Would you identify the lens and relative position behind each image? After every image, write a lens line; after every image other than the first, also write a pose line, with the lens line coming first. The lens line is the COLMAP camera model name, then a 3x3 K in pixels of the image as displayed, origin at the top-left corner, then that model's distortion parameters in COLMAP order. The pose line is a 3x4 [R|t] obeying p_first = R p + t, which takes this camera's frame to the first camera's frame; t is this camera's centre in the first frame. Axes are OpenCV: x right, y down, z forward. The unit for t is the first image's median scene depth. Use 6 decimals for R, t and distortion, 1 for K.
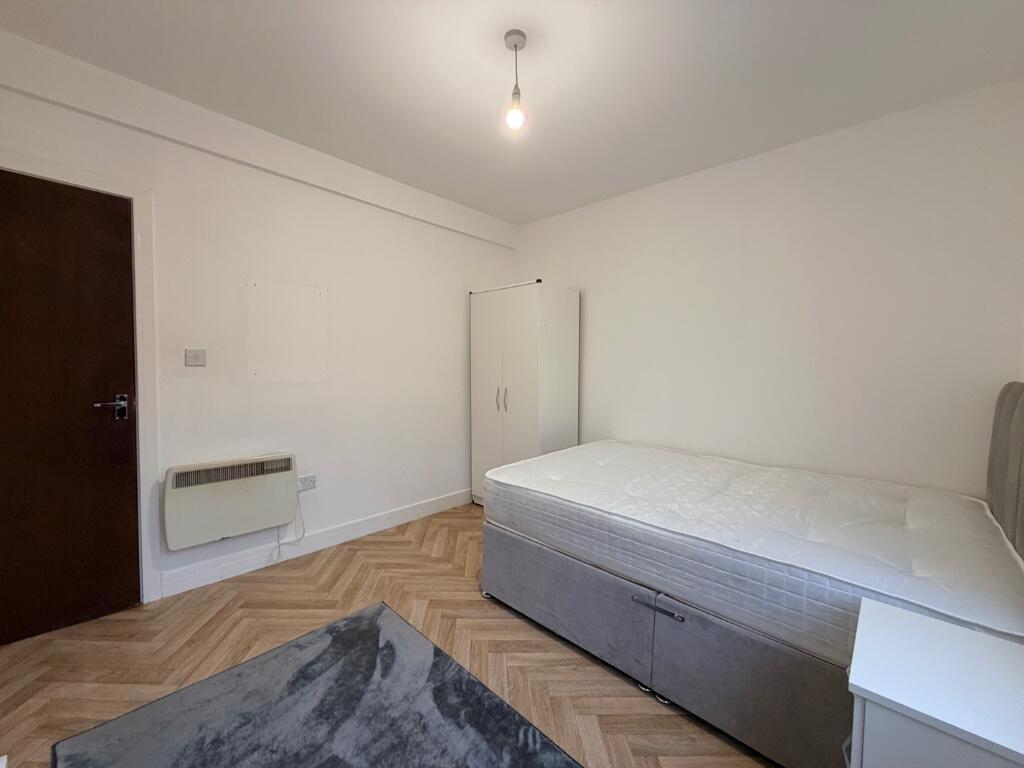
lens RADIAL K [[409.1, 0, 506.6], [0, 409.1, 383.5], [0, 0, 1]] dist [0.000479, 0.000096]
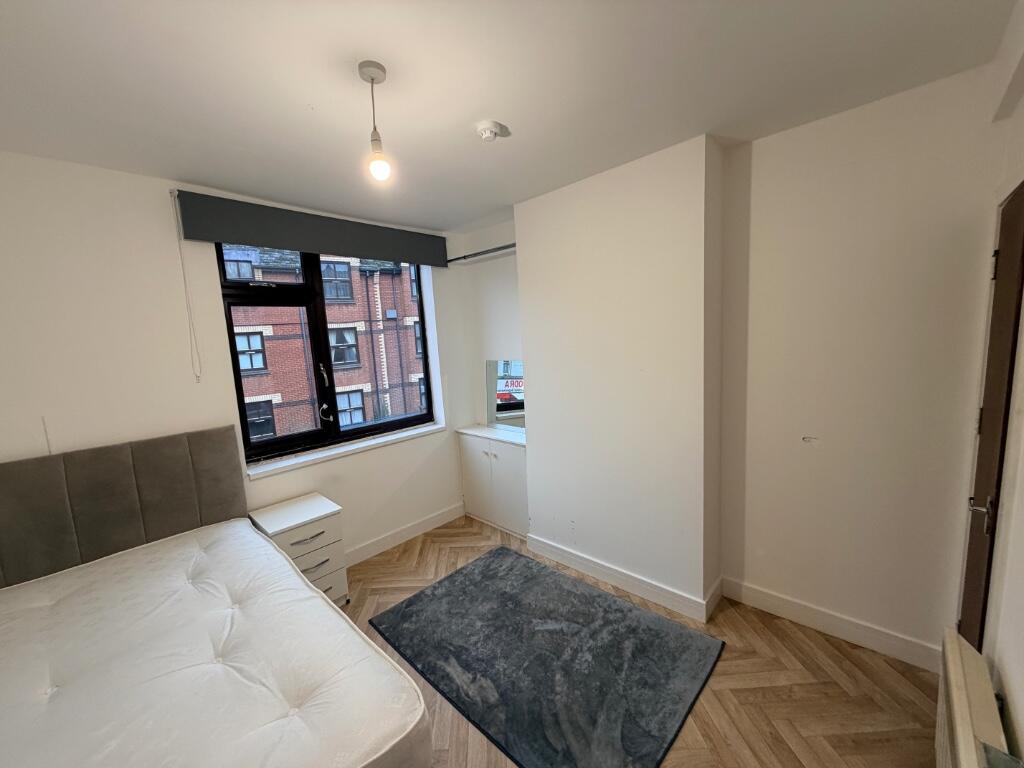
lens RADIAL K [[409.1, 0, 506.6], [0, 409.1, 383.5], [0, 0, 1]] dist [0.000479, 0.000096]
pose [[-0.999560, 0.028963, 0.006460, -0.204334], [0.029653, 0.983243, 0.179871, -0.333728], [-0.001142, 0.179983, -0.983669, 1.747489]]
